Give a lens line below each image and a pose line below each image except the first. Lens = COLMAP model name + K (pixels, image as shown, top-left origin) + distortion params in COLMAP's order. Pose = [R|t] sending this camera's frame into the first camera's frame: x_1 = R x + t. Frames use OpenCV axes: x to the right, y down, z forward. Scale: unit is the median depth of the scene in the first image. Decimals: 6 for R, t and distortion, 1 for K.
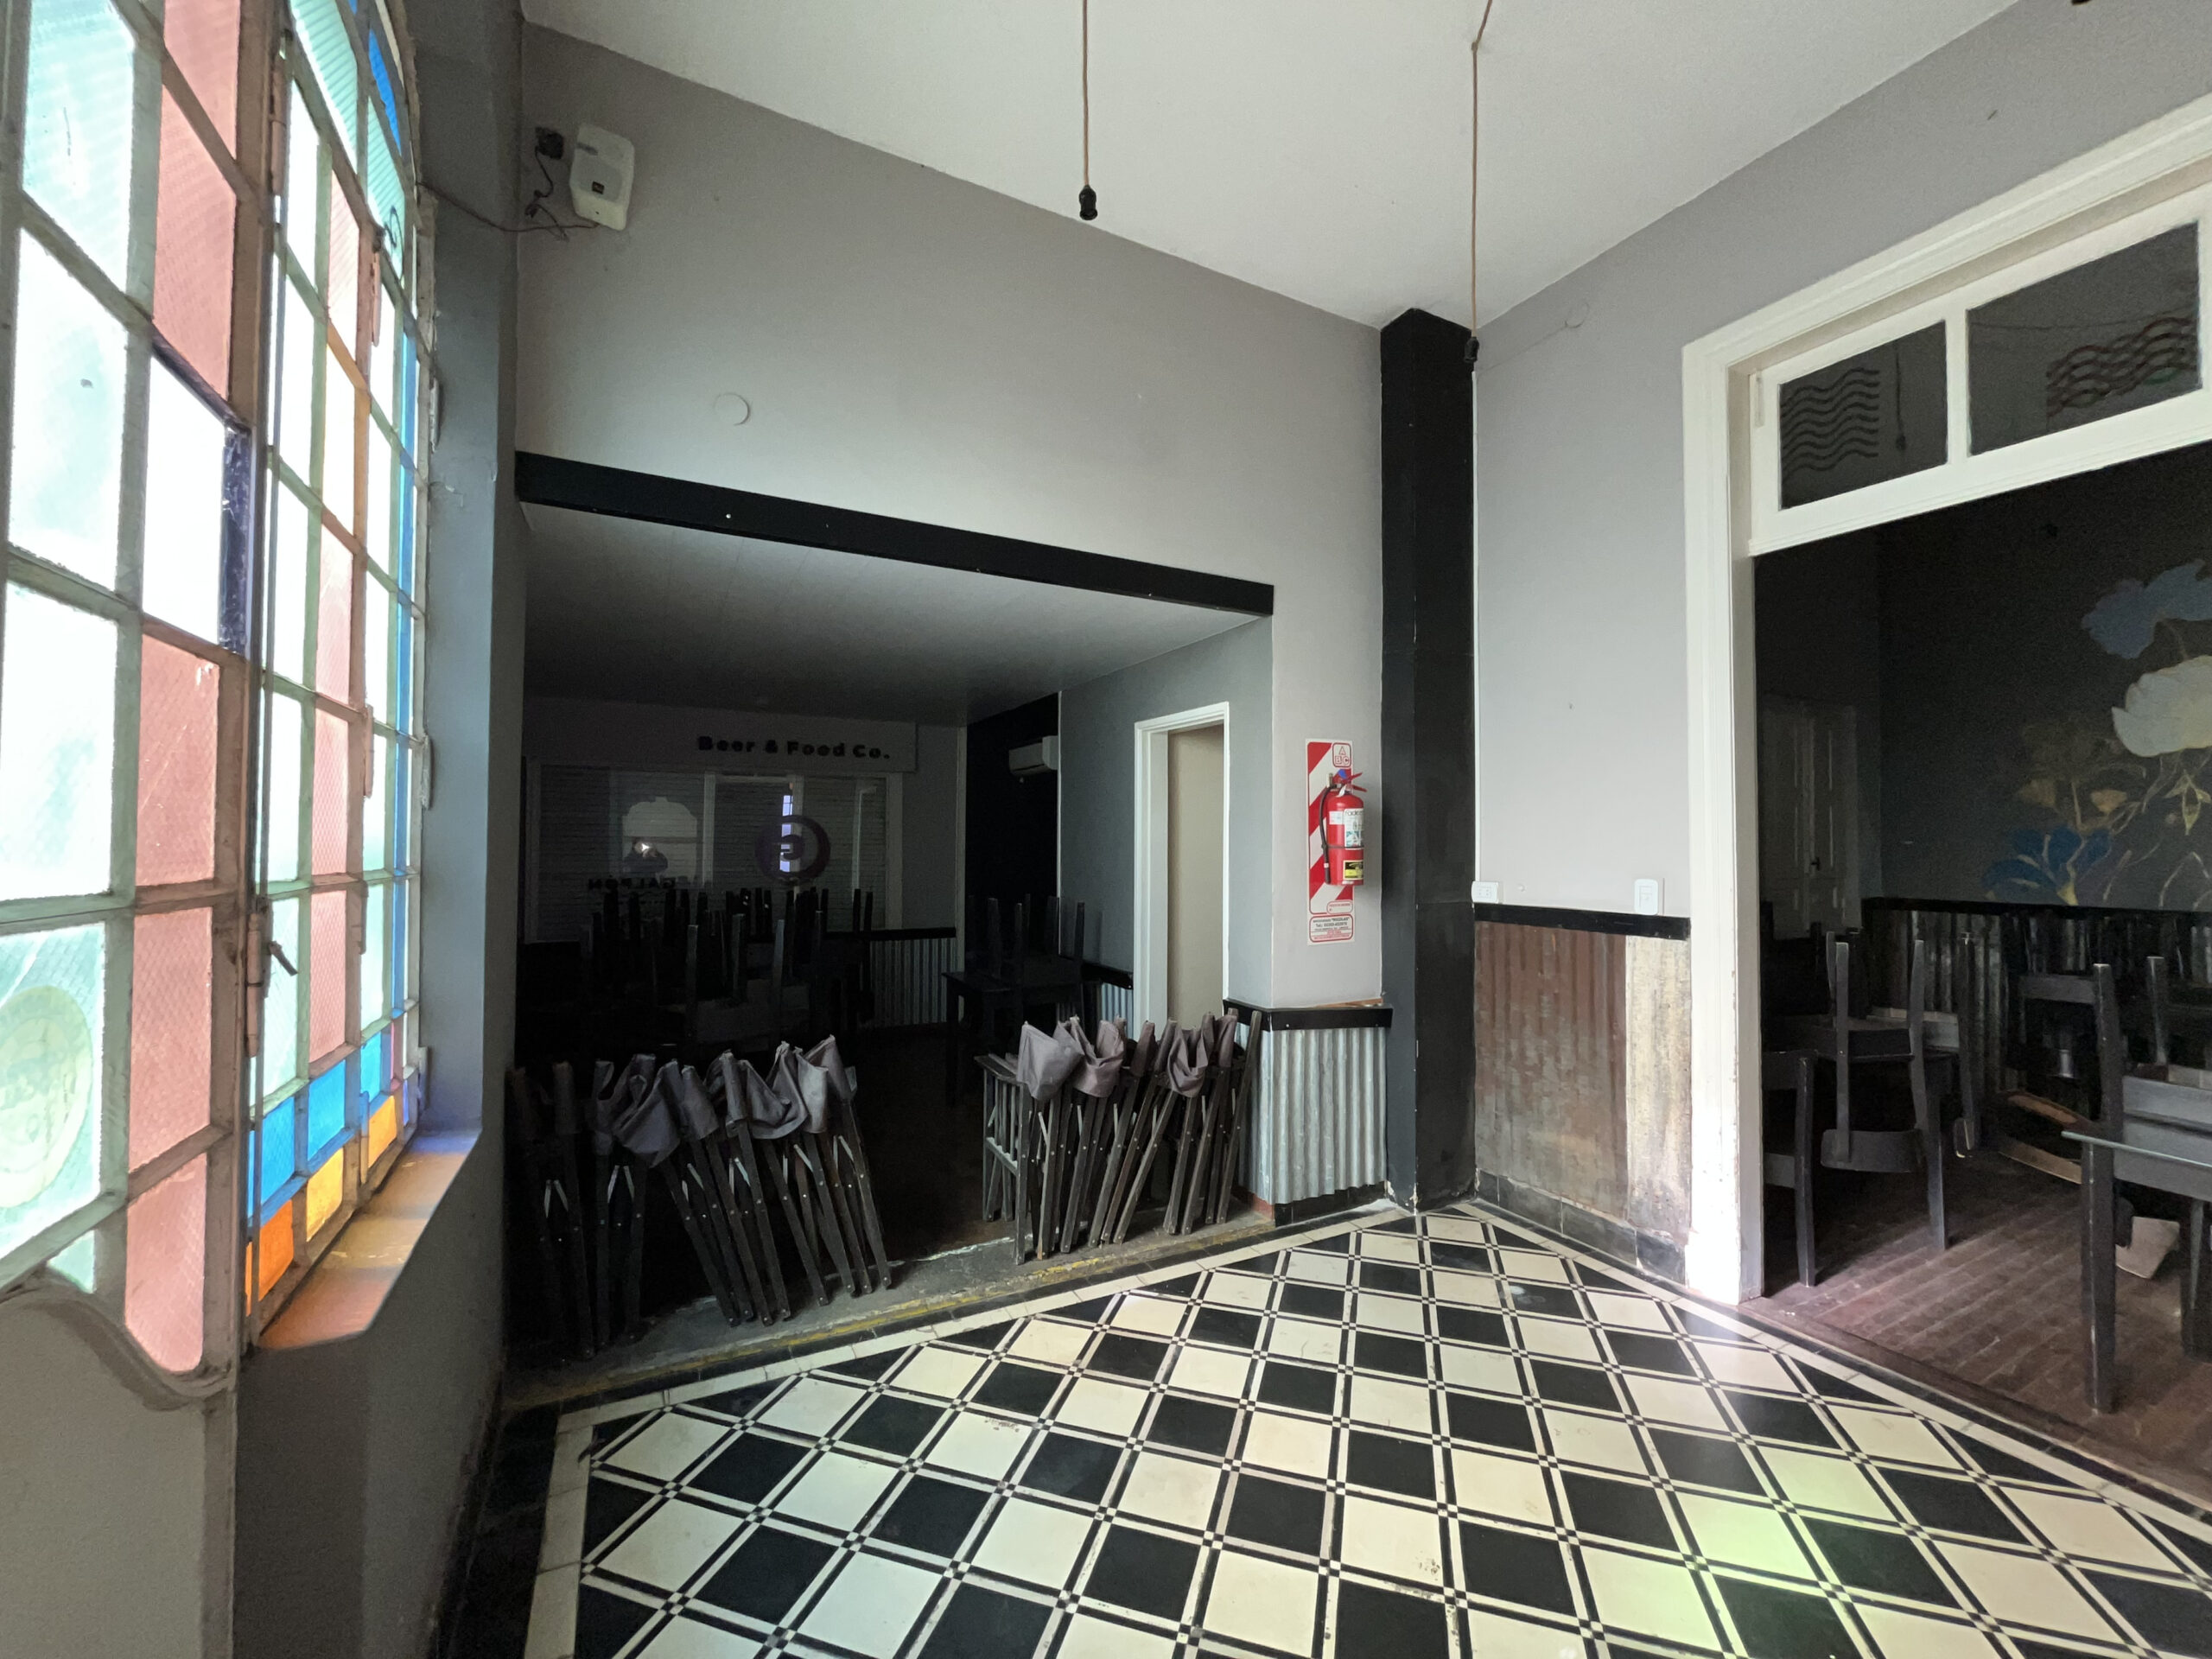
lens RADIAL K [[890.9, 0, 1111.0], [0, 890.9, 825.6], [0, 0, 1]] dist [-0.000865, -0.000155]
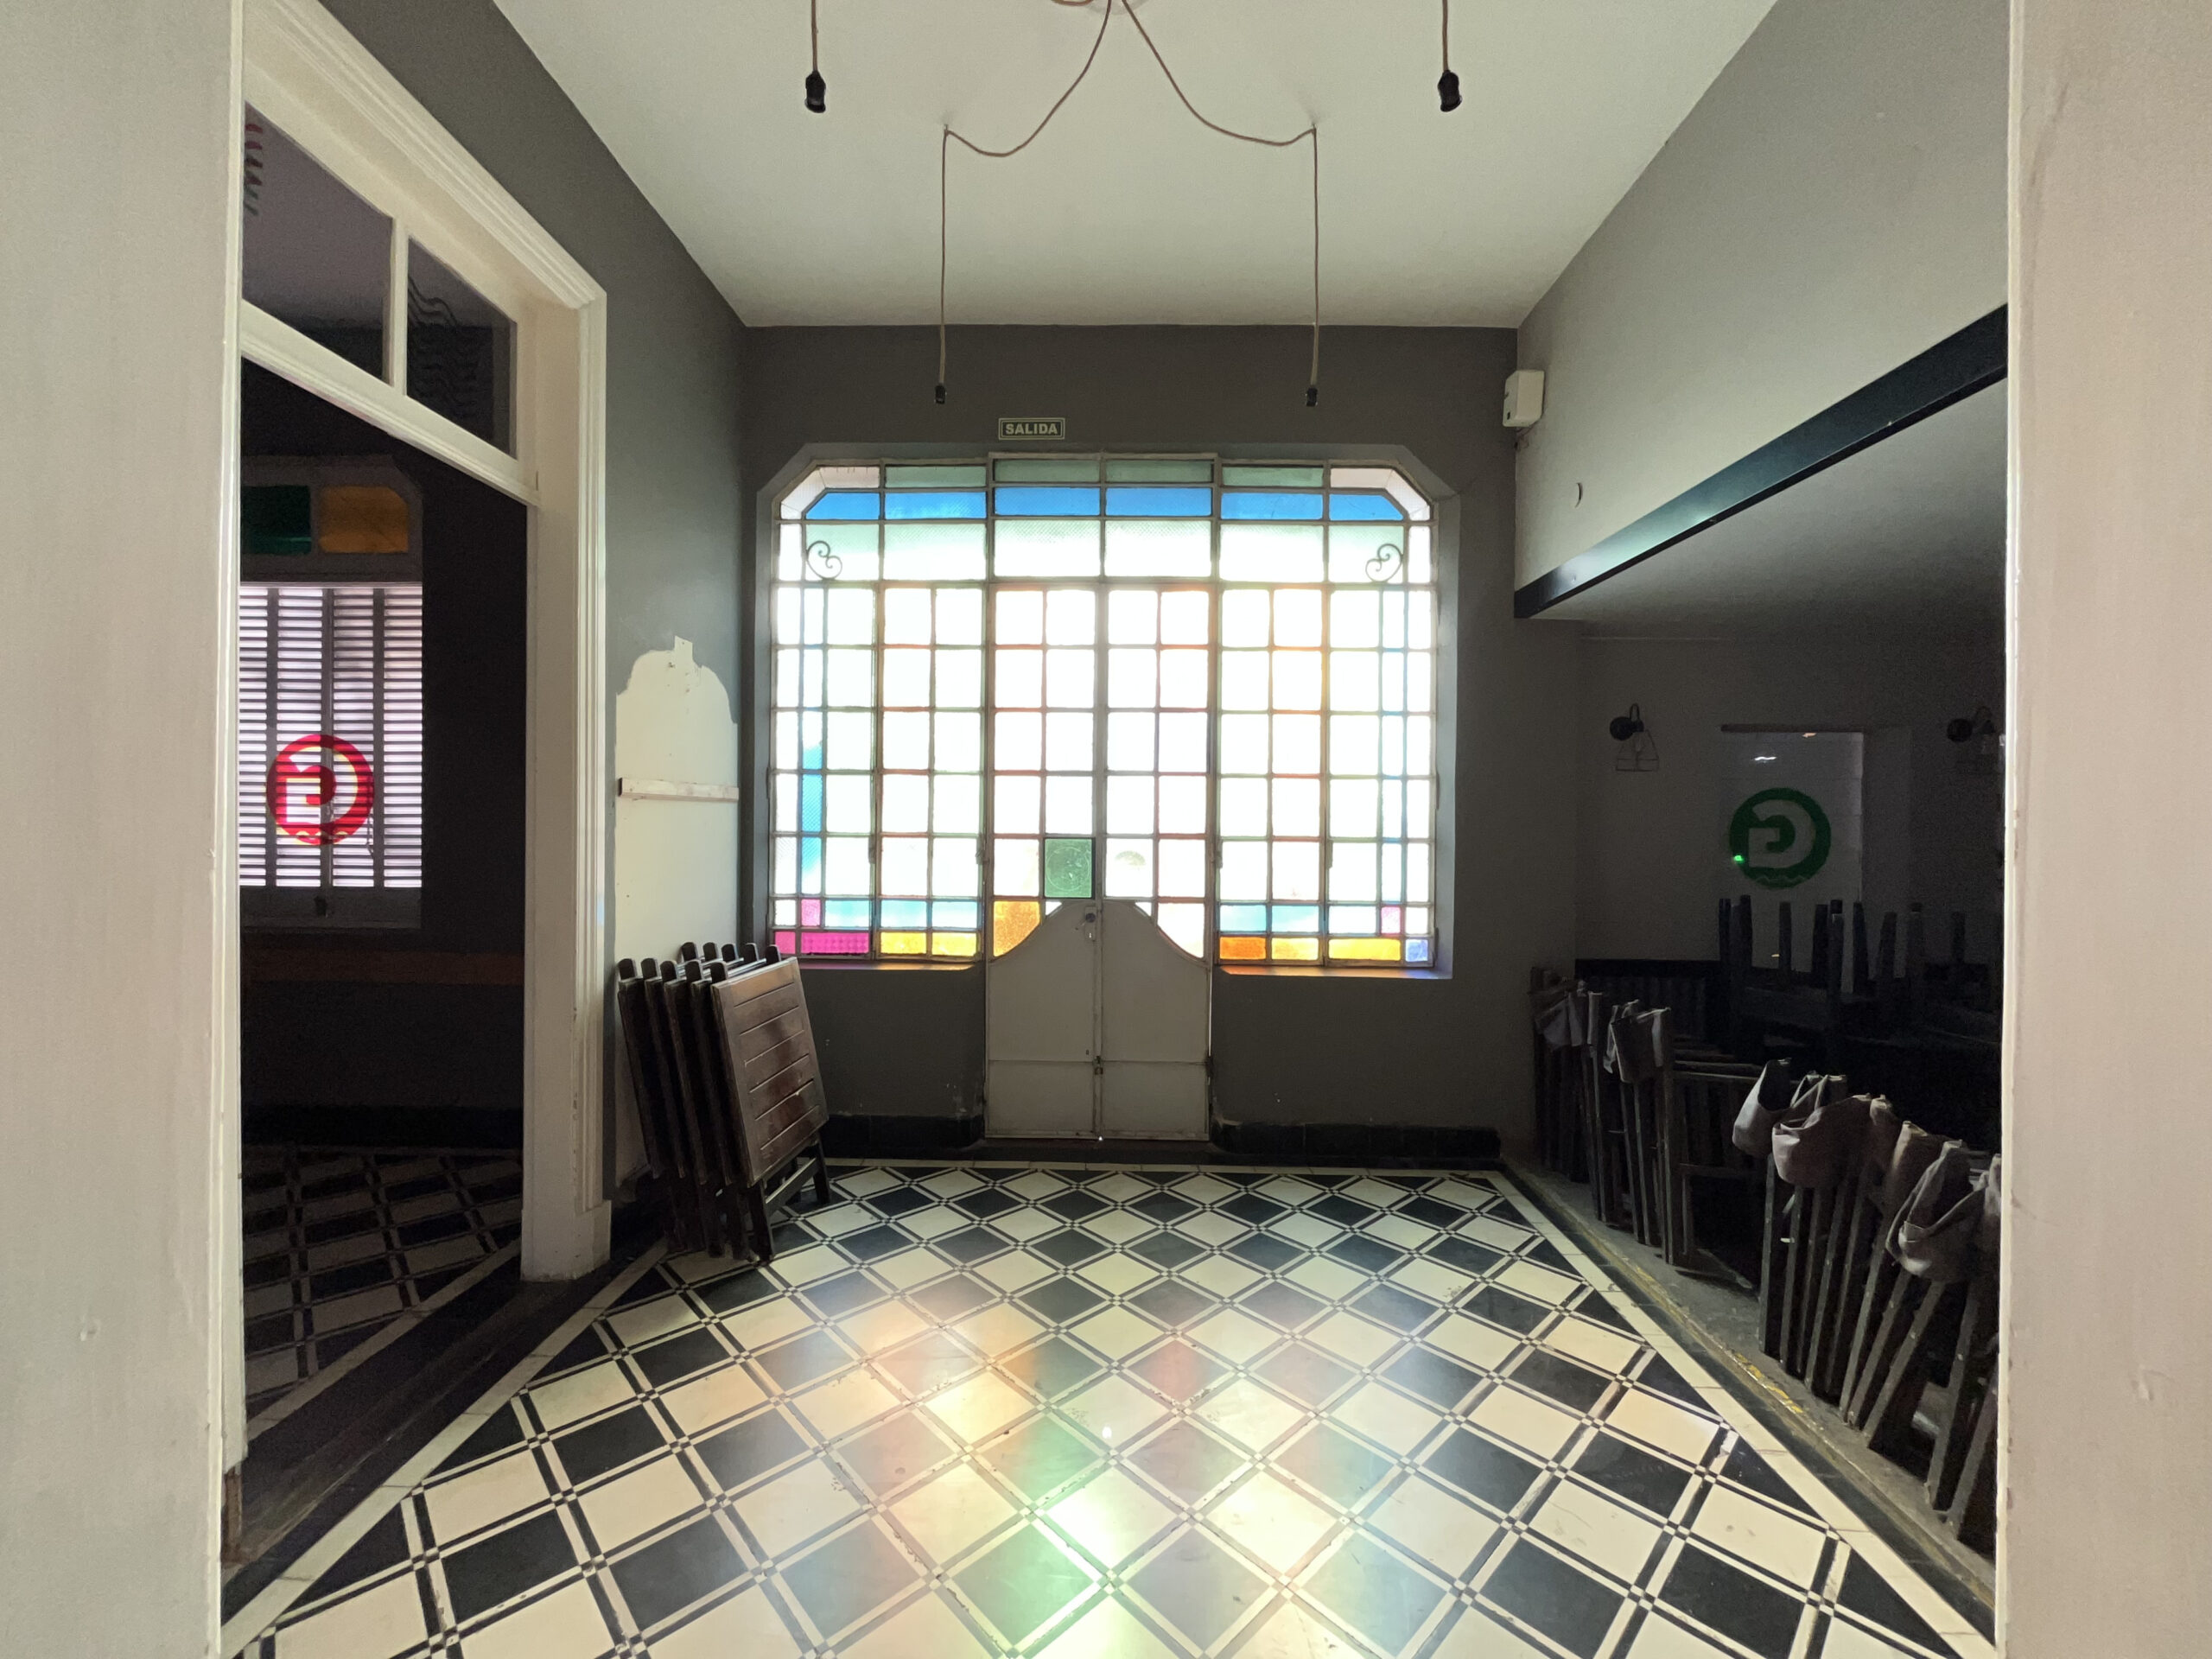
lens RADIAL K [[896.7, 0, 1101.6], [0, 896.7, 825.1], [0, 0, 1]] dist [-0.002440, -0.000361]
pose [[-0.487620, -0.004711, -0.873043, 0.898057], [0.004737, 0.999956, -0.008041, 0.018621], [0.873043, -0.008057, -0.487576, 0.871336]]
